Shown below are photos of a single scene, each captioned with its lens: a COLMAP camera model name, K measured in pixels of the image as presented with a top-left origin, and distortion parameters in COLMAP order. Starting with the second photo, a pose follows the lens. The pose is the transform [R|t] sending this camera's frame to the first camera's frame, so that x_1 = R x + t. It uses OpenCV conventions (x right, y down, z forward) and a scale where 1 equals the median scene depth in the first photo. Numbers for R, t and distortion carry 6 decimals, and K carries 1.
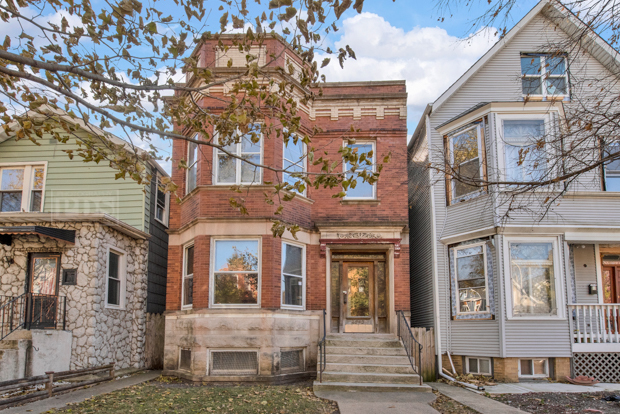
lens RADIAL K [[295.2, 0, 312.8], [0, 295.2, 240.7], [0, 0, 1]] dist [-0.000815, -0.000149]
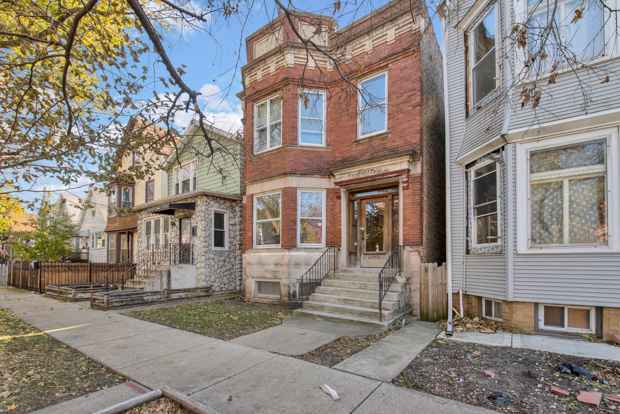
lens RADIAL K [[279.0, 0, 308.2], [0, 279.0, 188.8], [0, 0, 1]] dist [0.000160, -0.000029]
pose [[0.820742, -0.145813, -0.552378, 0.553709], [0.169947, 0.985424, -0.007612, 0.010396], [0.545436, -0.087627, 0.833559, 0.089572]]
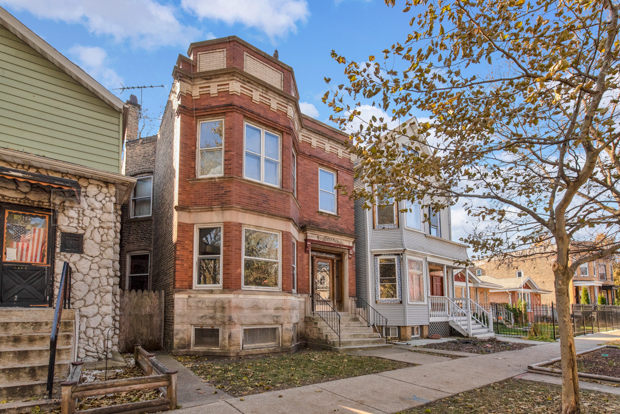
lens RADIAL K [[274.7, 0, 310.0], [0, 274.7, 207.0], [0, 0, 1]] dist [-0.000793, 0.000002]
pose [[0.805231, 0.210255, 0.554433, -0.726357], [-0.175882, 0.977635, -0.115302, -0.004150], [-0.566276, -0.004670, 0.824202, -0.012108]]
